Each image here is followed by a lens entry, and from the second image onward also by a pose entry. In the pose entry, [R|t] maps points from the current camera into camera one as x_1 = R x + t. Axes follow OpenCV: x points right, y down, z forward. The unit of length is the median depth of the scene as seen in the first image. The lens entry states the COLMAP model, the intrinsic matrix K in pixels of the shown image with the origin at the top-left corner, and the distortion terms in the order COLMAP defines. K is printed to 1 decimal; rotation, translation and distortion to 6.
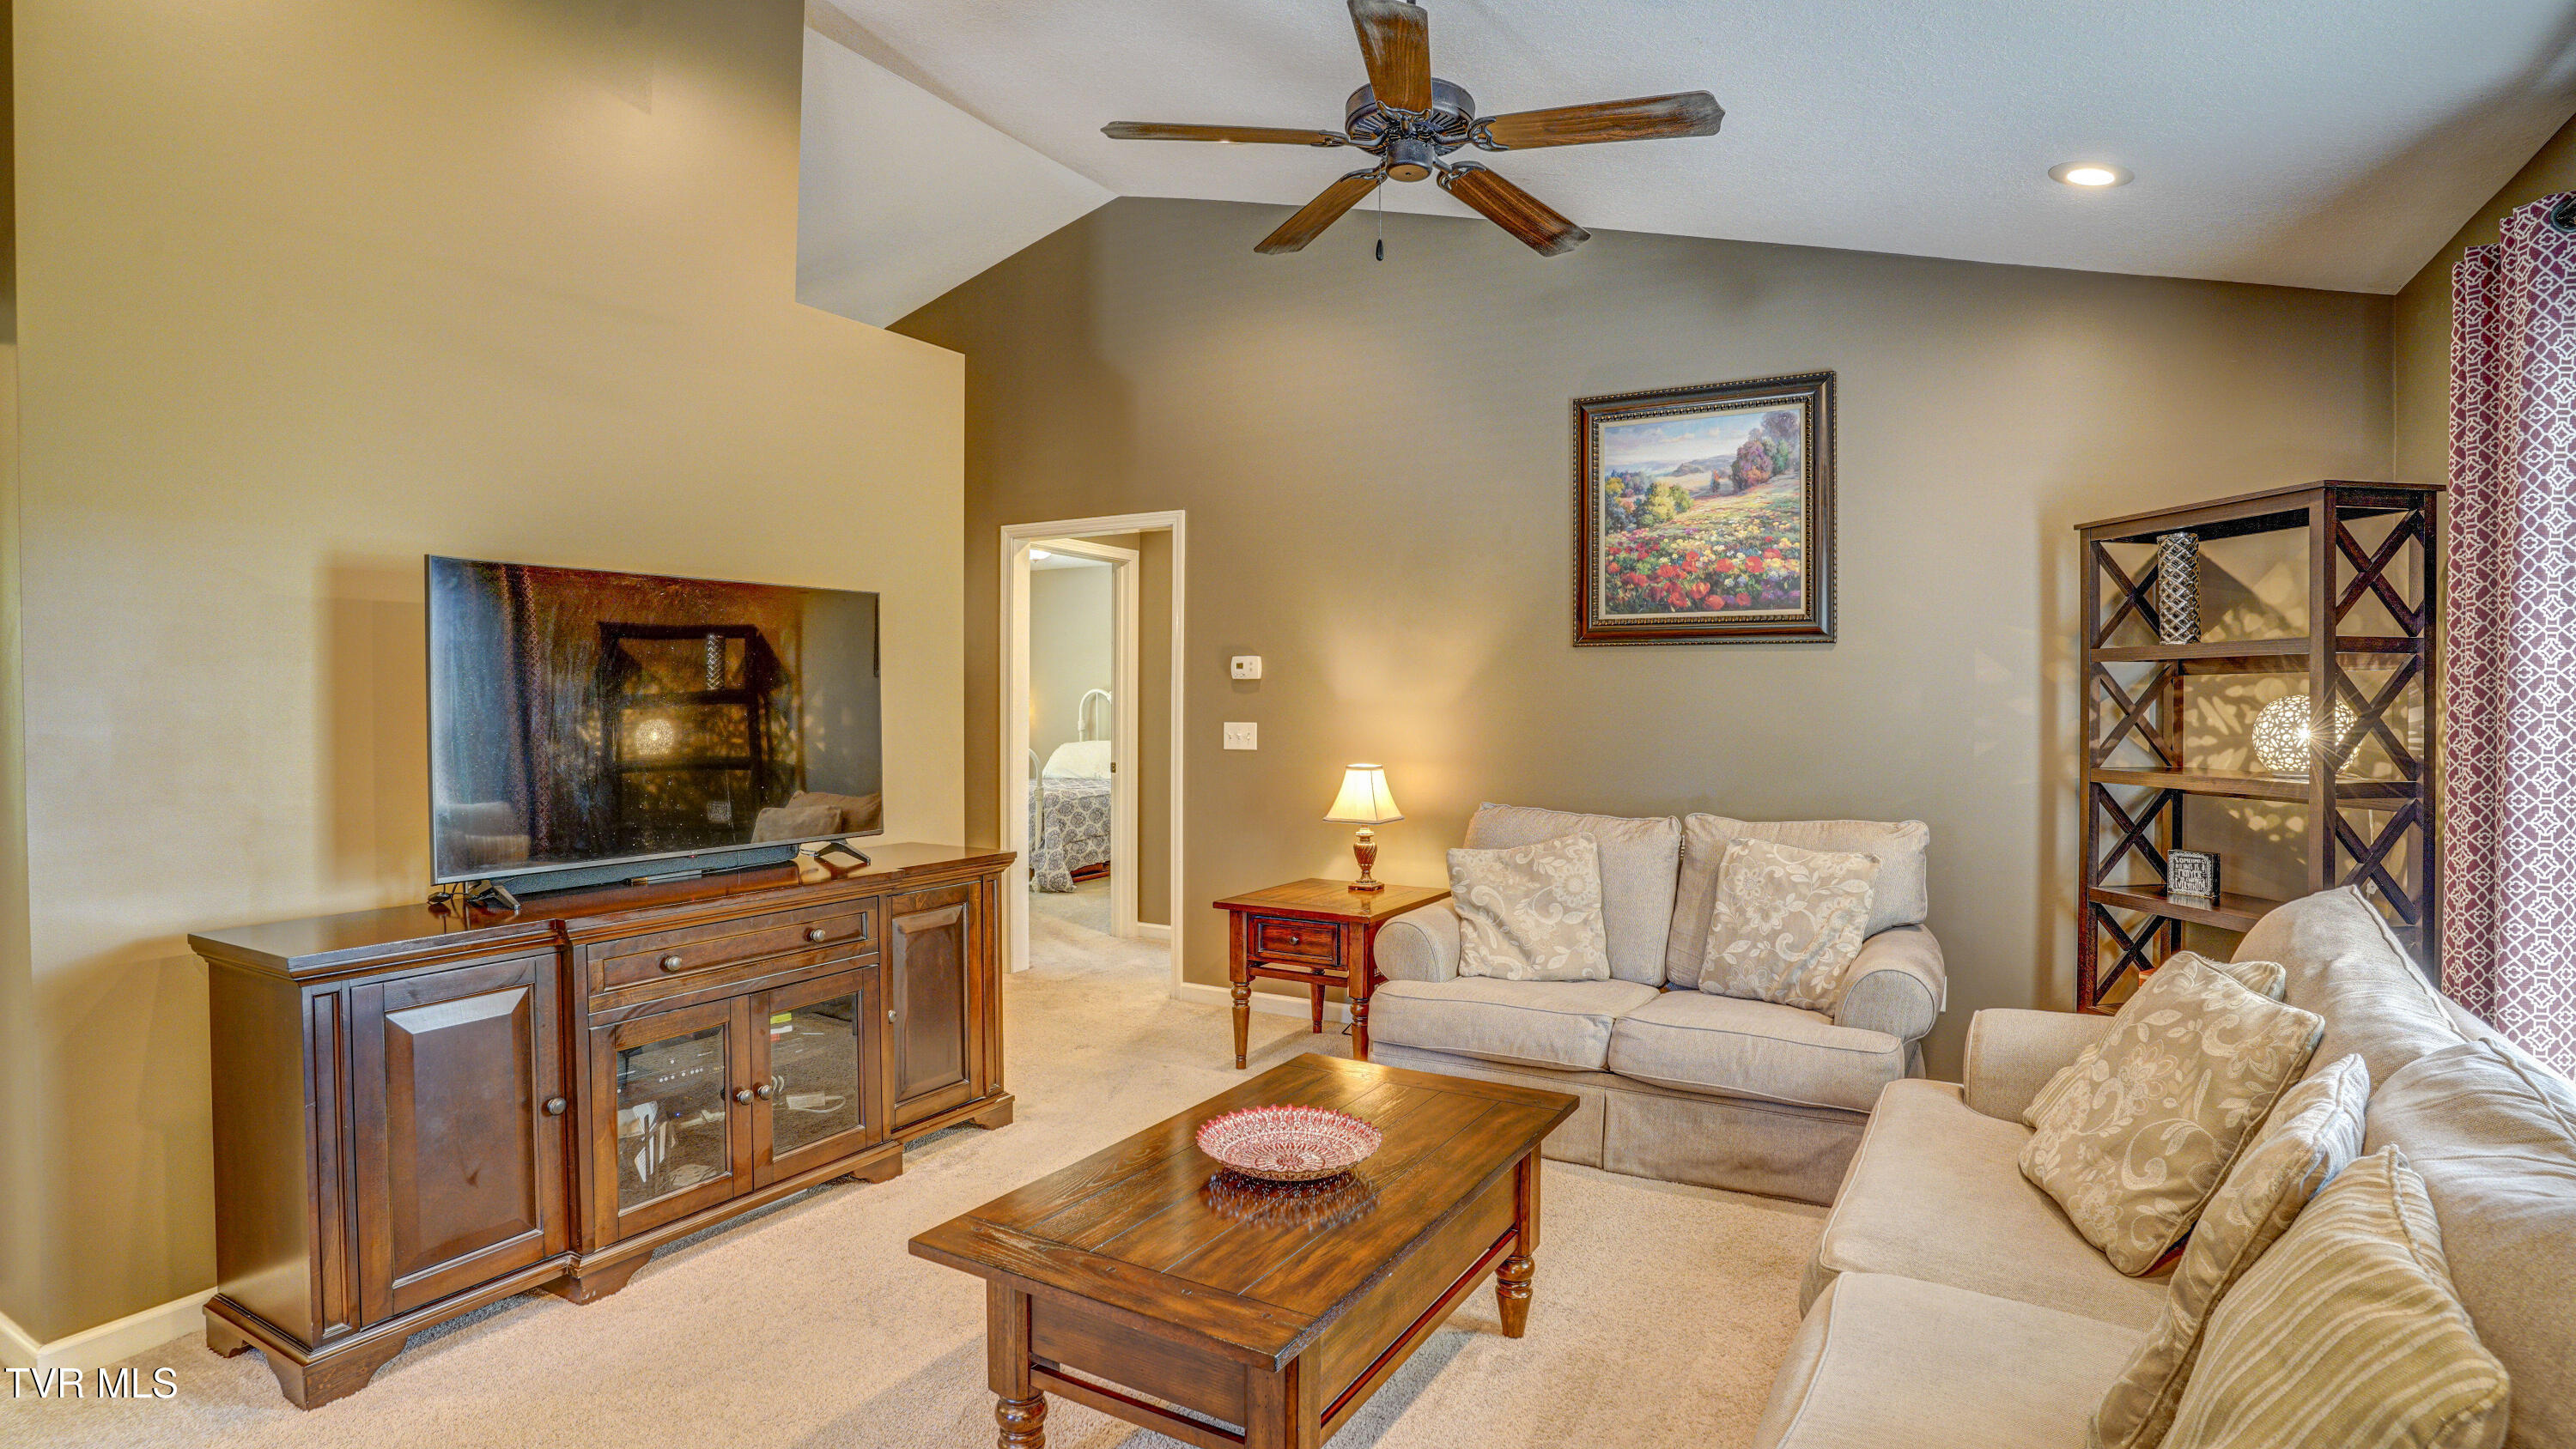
lens RADIAL K [[1310.9, 0, 1262.5], [0, 1310.9, 713.1], [0, 0, 1]] dist [-0.049867, 0.032227]
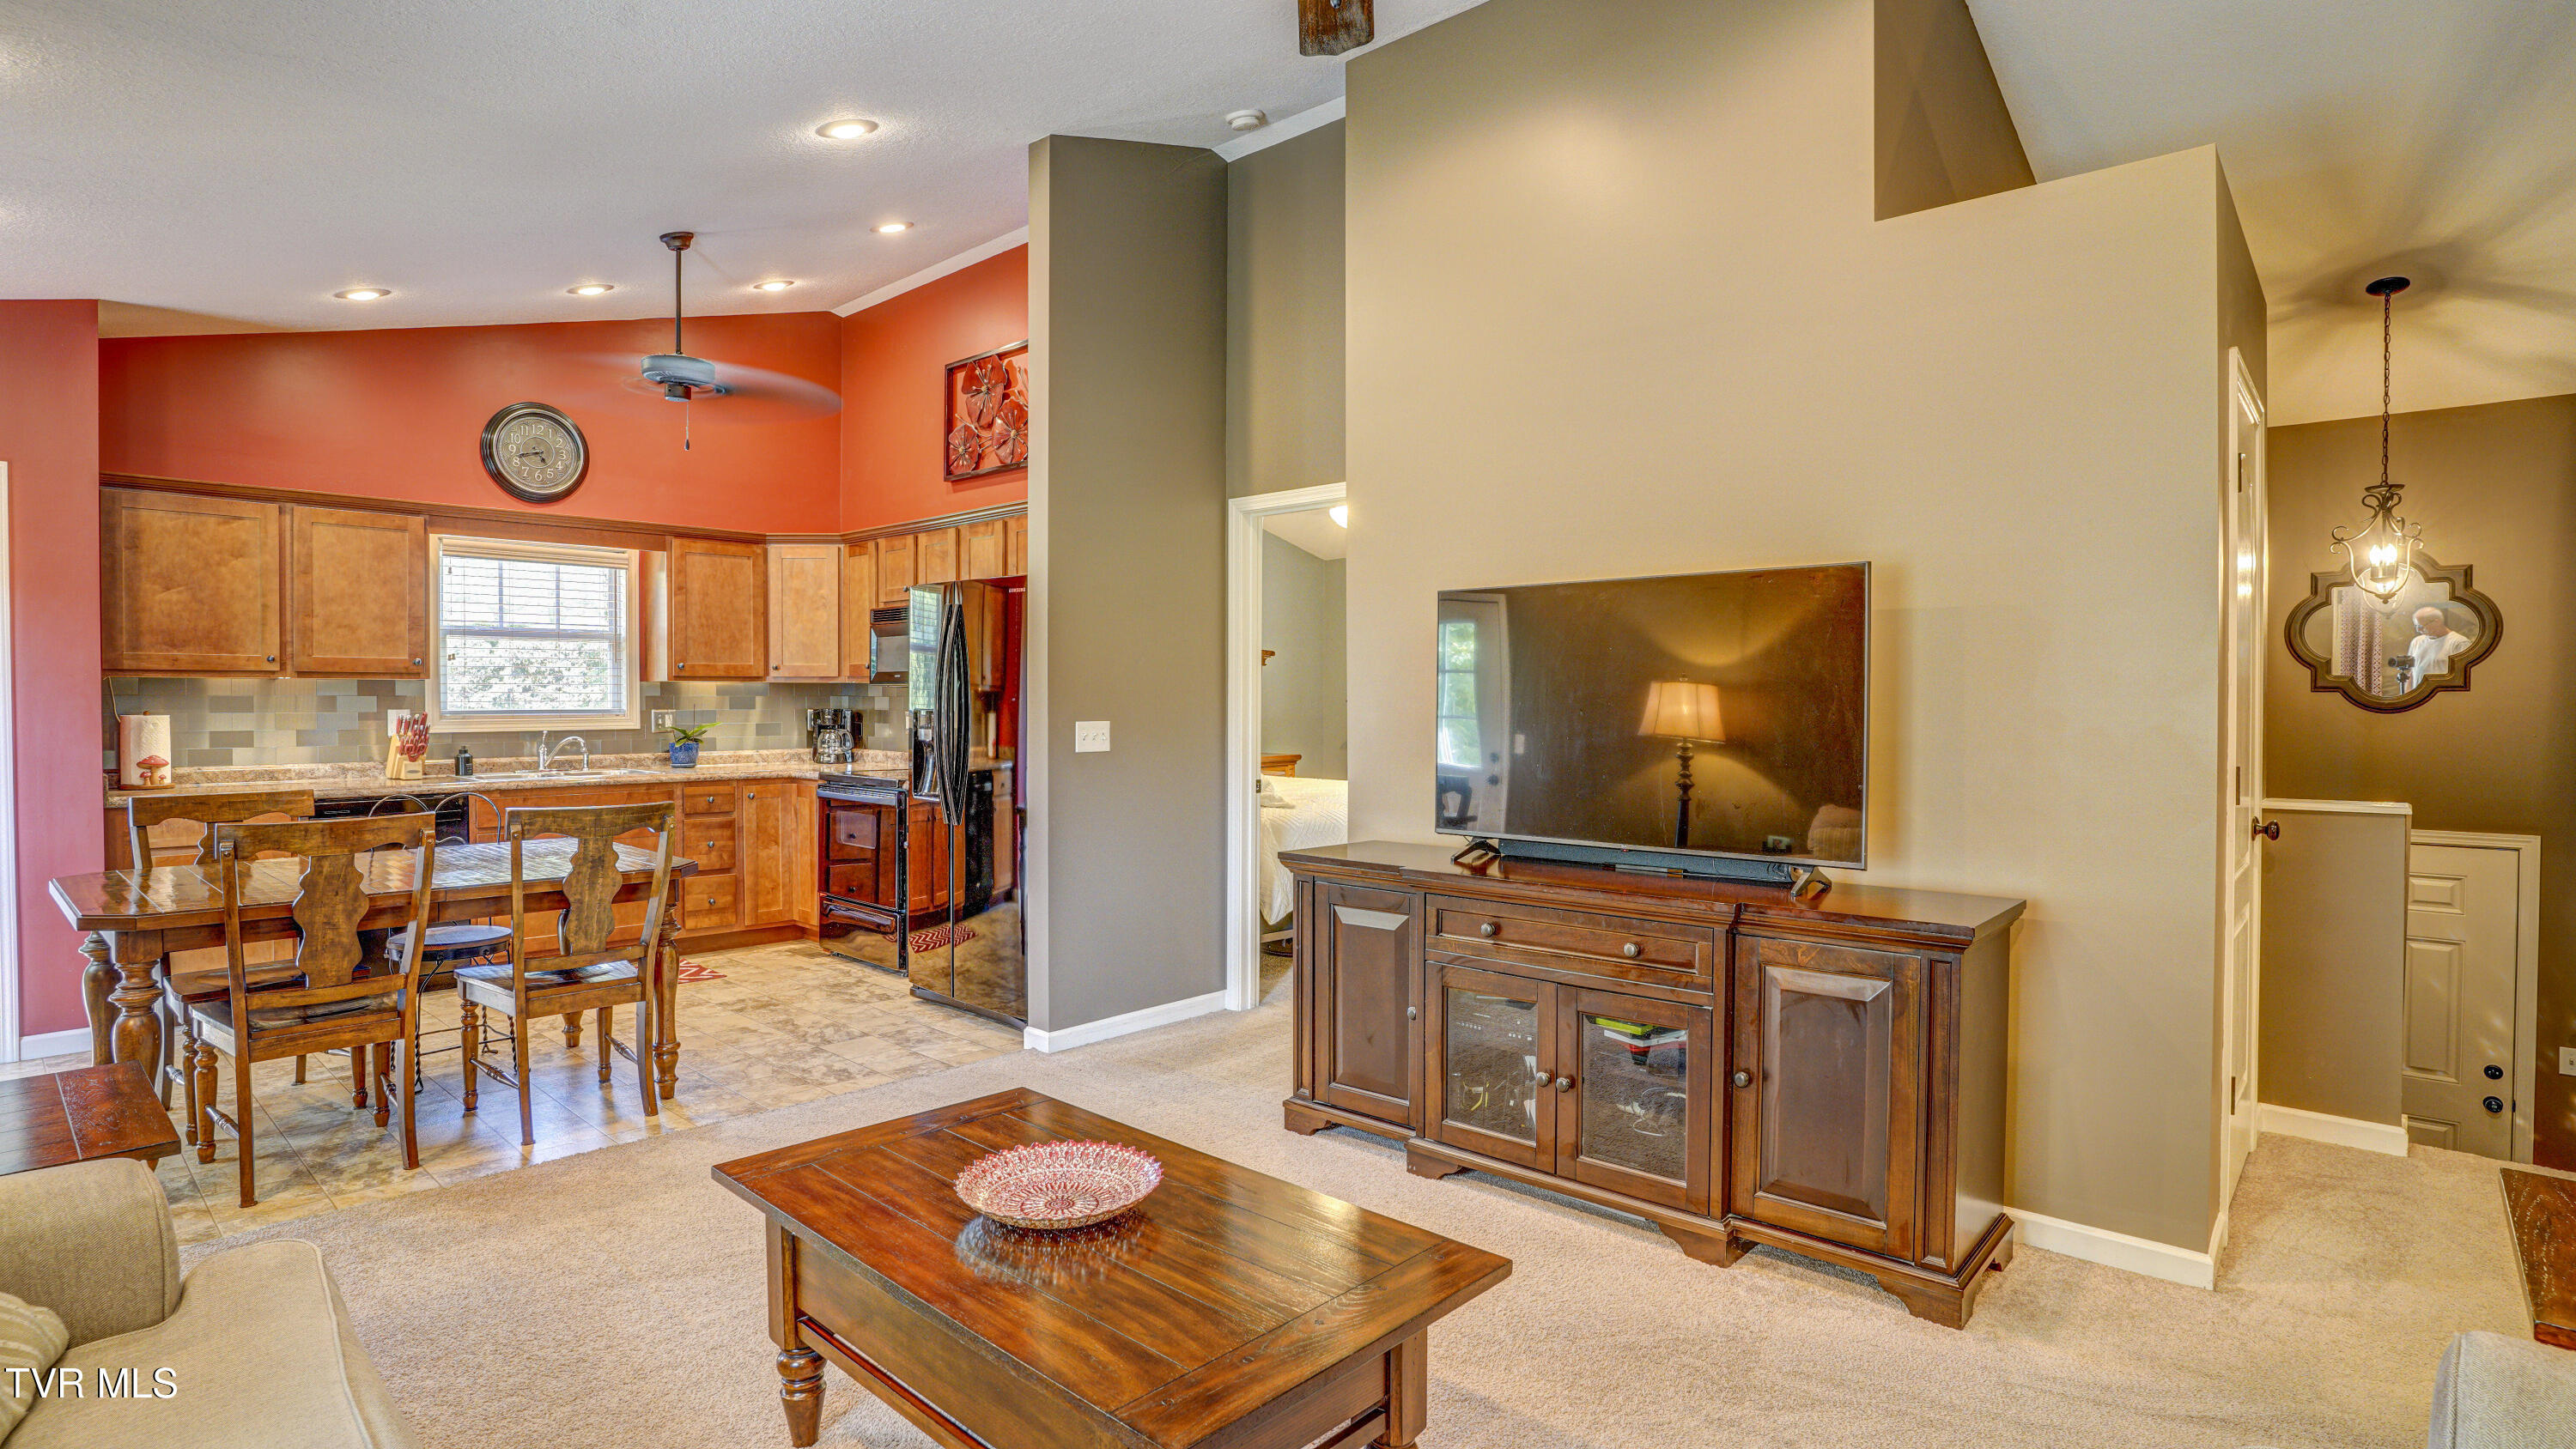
lens RADIAL K [[1310.9, 0, 1293.8], [0, 1310.9, 709.7], [0, 0, 1]] dist [-0.049867, 0.032227]
pose [[-0.203520, 0.013191, -0.978982, 0.517703], [-0.010894, 0.999817, 0.015736, -0.011330], [0.979010, 0.013868, -0.203339, 0.789468]]
